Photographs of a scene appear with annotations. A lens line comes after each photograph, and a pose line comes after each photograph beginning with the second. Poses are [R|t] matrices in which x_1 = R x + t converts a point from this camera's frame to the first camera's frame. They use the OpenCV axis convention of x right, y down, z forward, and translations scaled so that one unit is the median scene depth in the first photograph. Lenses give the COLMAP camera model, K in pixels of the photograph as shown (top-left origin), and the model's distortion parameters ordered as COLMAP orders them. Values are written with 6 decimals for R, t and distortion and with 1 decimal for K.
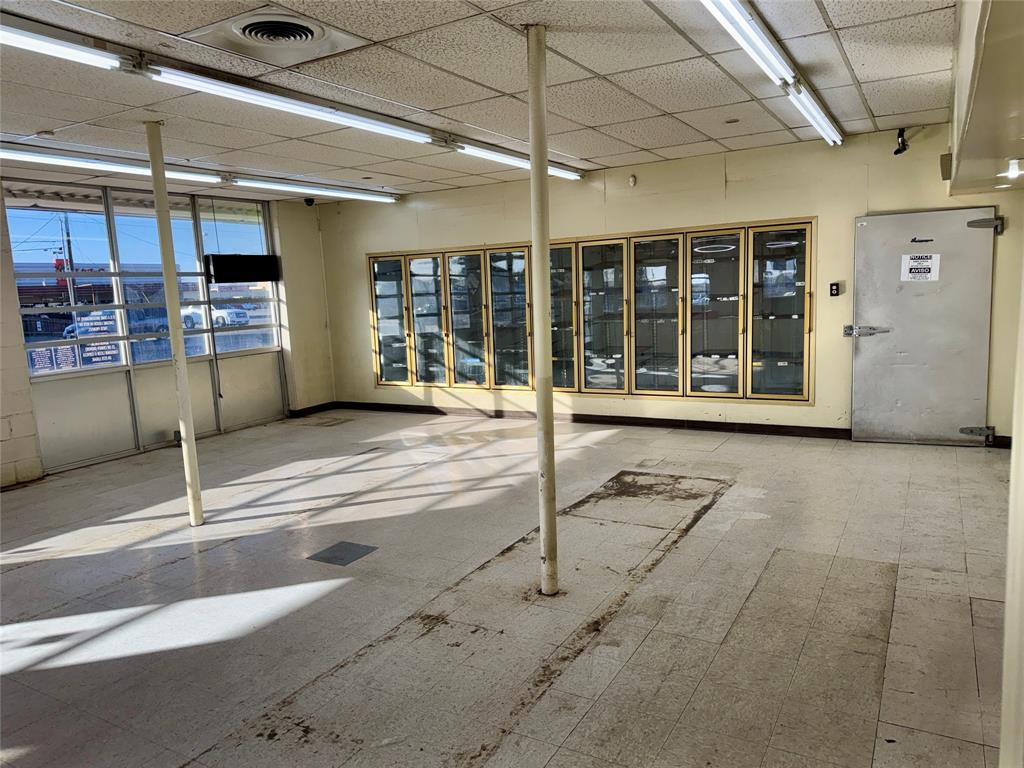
lens RADIAL K [[717.0, 0, 516.6], [0, 717.0, 374.4], [0, 0, 1]] dist [0.049379, -0.035338]
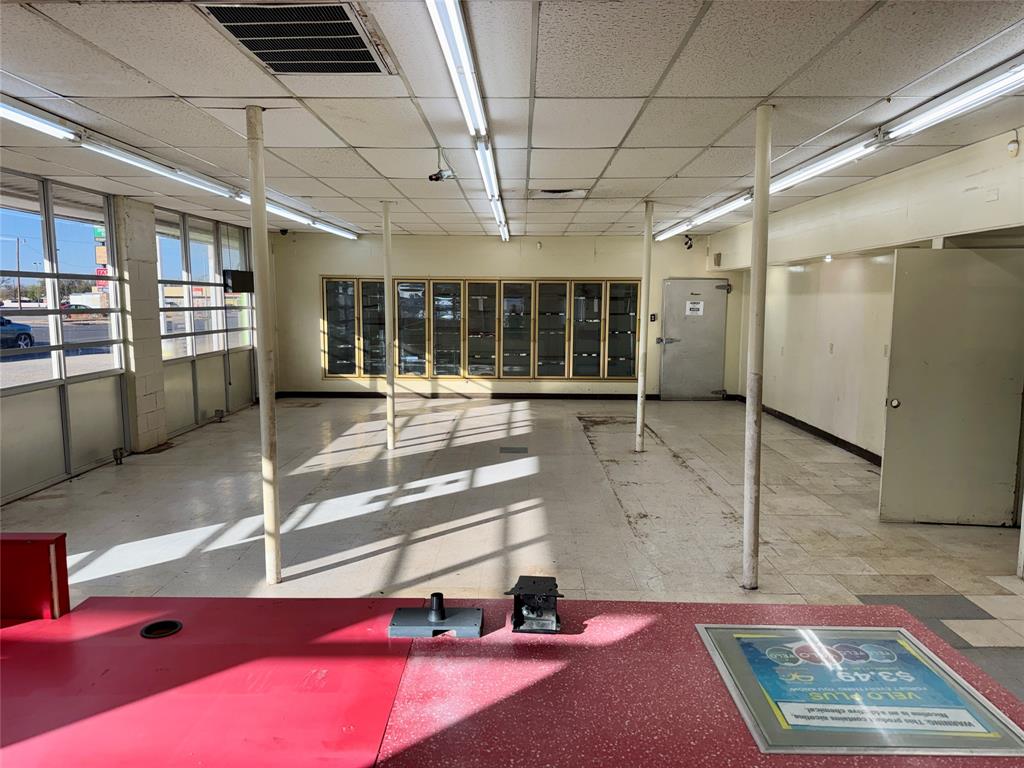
lens RADIAL K [[717.0, 0, 508.0], [0, 717.0, 393.3], [0, 0, 1]] dist [0.049379, -0.035338]
pose [[0.874686, -0.012493, 0.484529, -0.739284], [0.013907, 0.999903, 0.000677, 0.064893], [-0.484490, 0.006146, 0.874775, -0.392545]]
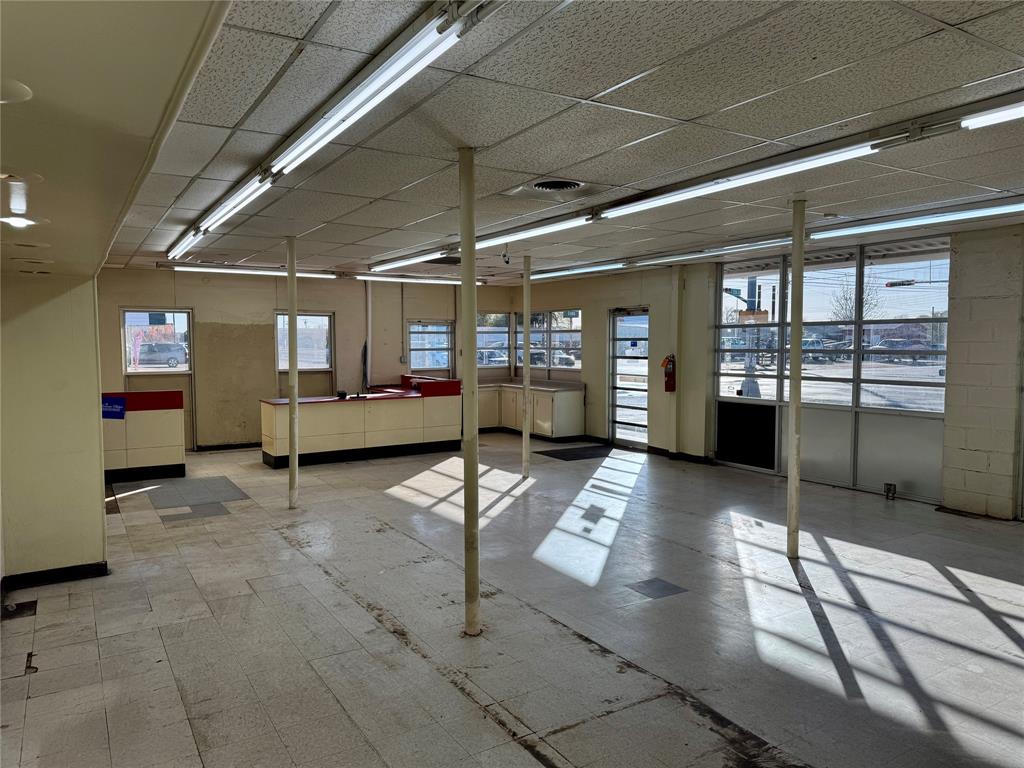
lens RADIAL K [[717.0, 0, 517.5], [0, 717.0, 384.0], [0, 0, 1]] dist [0.049379, -0.035338]
pose [[-0.468500, 0.102587, -0.877487, 0.519944], [-0.081735, 0.983942, 0.158672, -0.144340], [0.879675, 0.146060, -0.452592, 0.814892]]
